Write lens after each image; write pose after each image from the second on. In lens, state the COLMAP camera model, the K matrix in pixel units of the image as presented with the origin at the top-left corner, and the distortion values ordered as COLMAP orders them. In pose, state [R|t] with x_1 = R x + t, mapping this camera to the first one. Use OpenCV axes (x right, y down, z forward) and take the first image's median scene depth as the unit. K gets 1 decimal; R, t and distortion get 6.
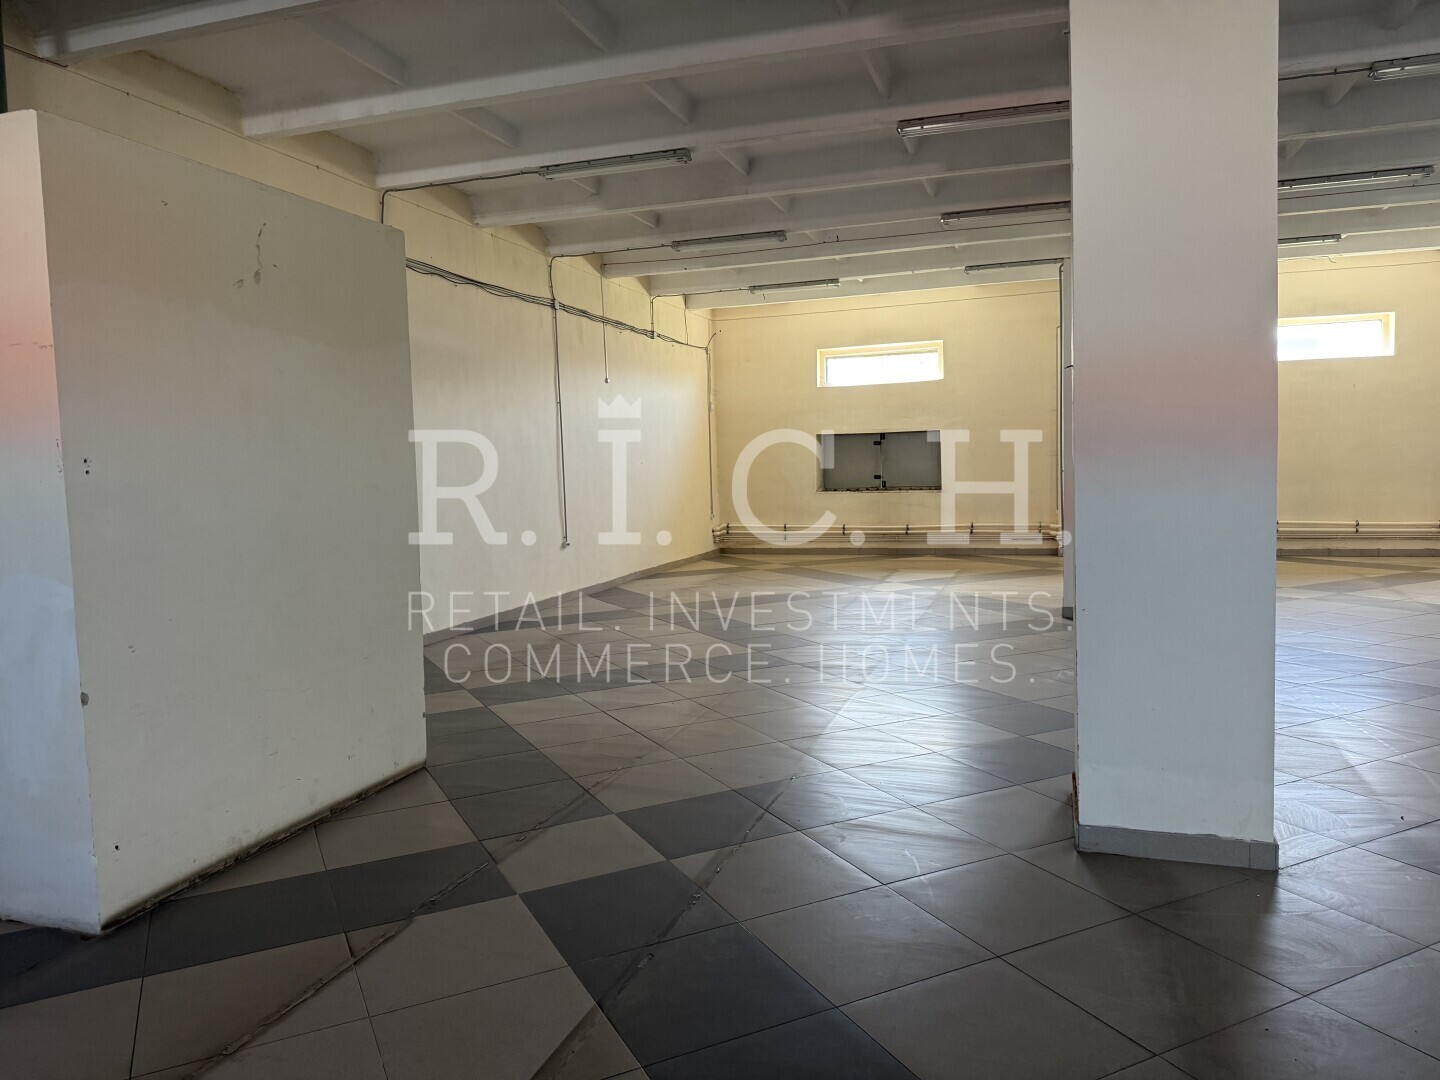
lens RADIAL K [[999.4, 0, 720.0], [0, 999.4, 540.0], [0, 0, 1]] dist [0.054990, -0.070970]
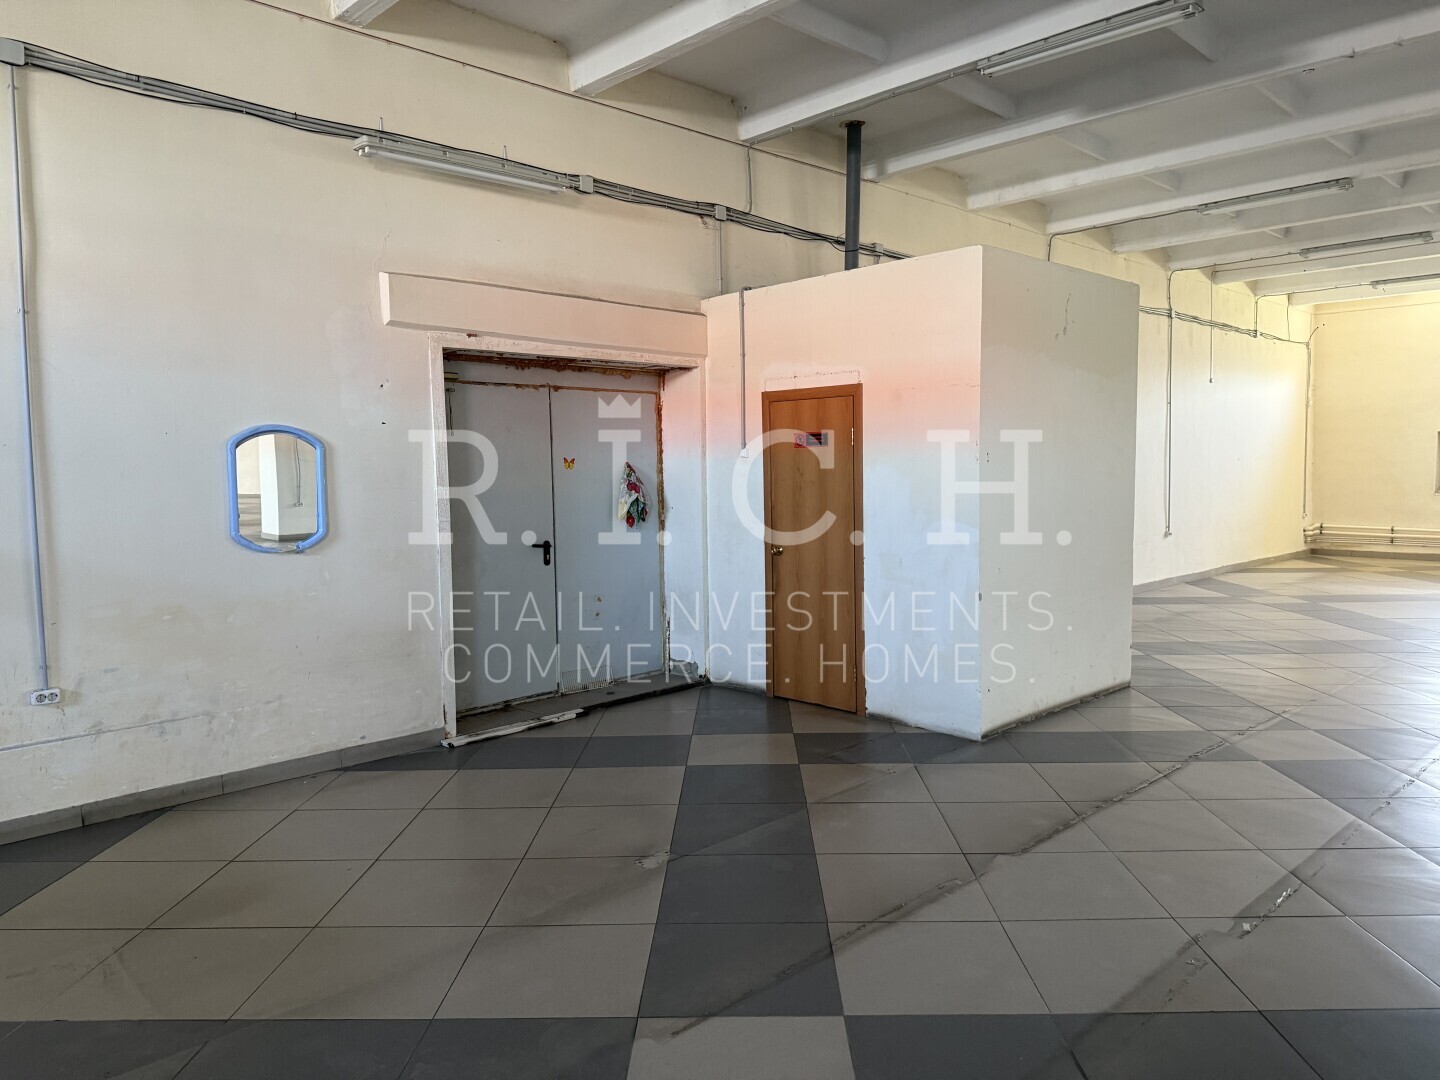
lens RADIAL K [[1020.3, 0, 721.7], [0, 1020.3, 529.1], [0, 0, 1]] dist [0.028852, -0.043340]
pose [[0.886768, 0.046390, -0.459881, -0.076863], [-0.049476, 0.998761, 0.005346, 0.018796], [0.459560, 0.018013, 0.887964, -0.220139]]
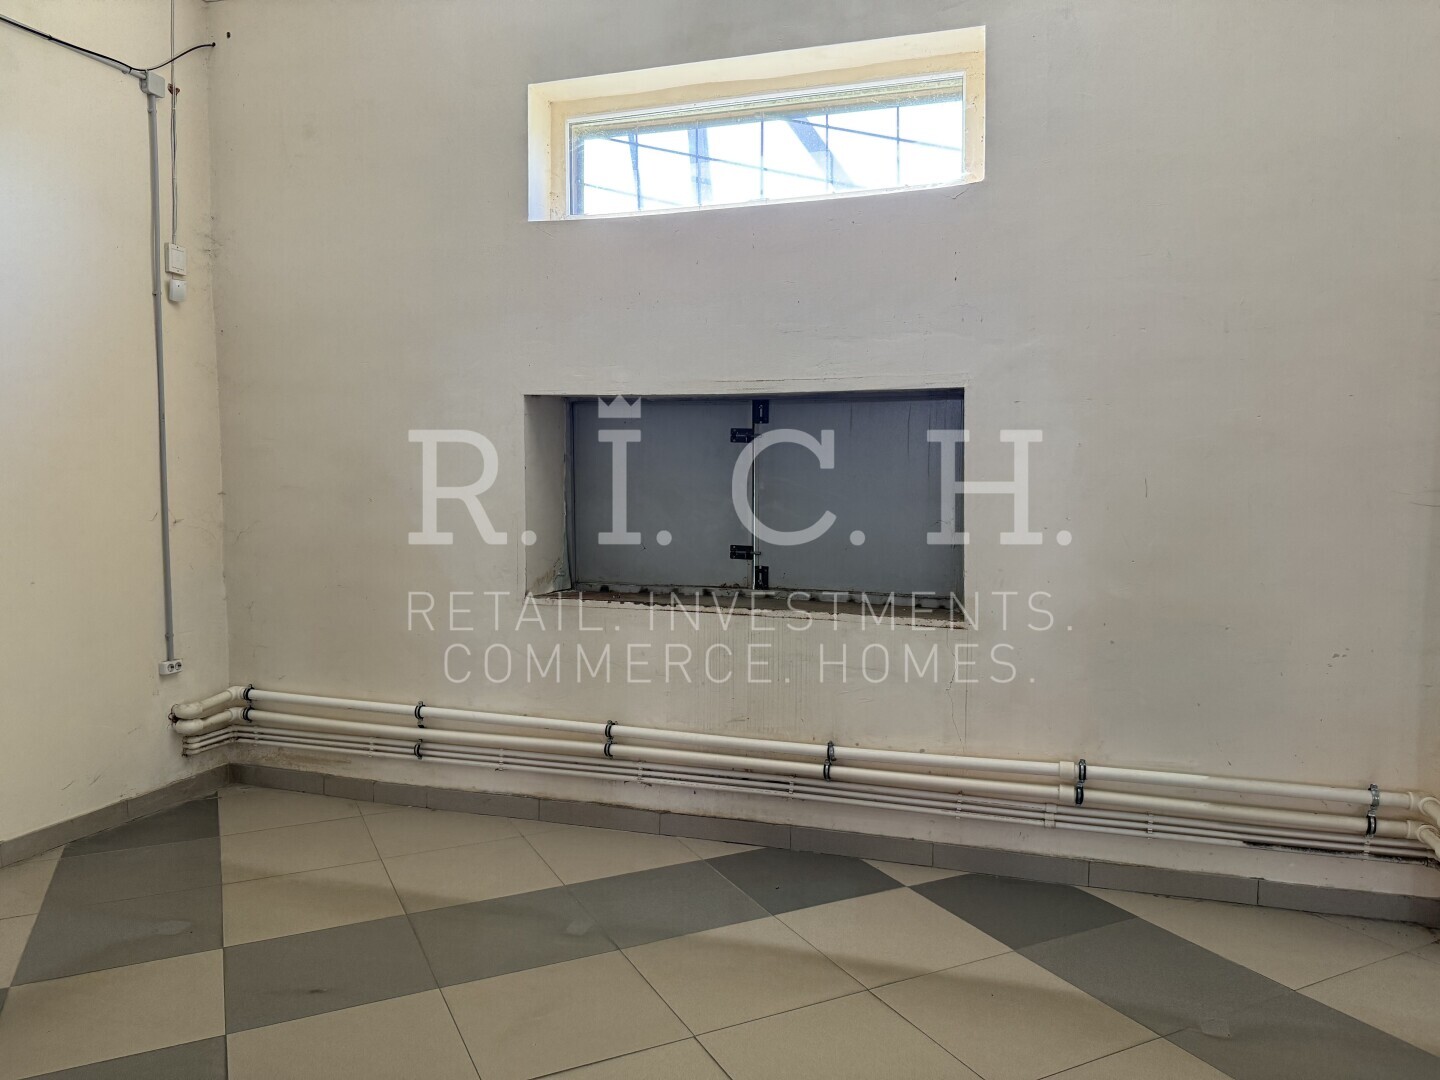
lens RADIAL K [[1020.3, 0, 721.7], [0, 1020.3, 529.1], [0, 0, 1]] dist [0.028852, -0.043340]
pose [[0.999513, 0.031209, 0.000735, 0.224691], [-0.031192, 0.999357, -0.017679, -0.095156], [-0.001286, 0.017647, 0.999843, 1.055305]]
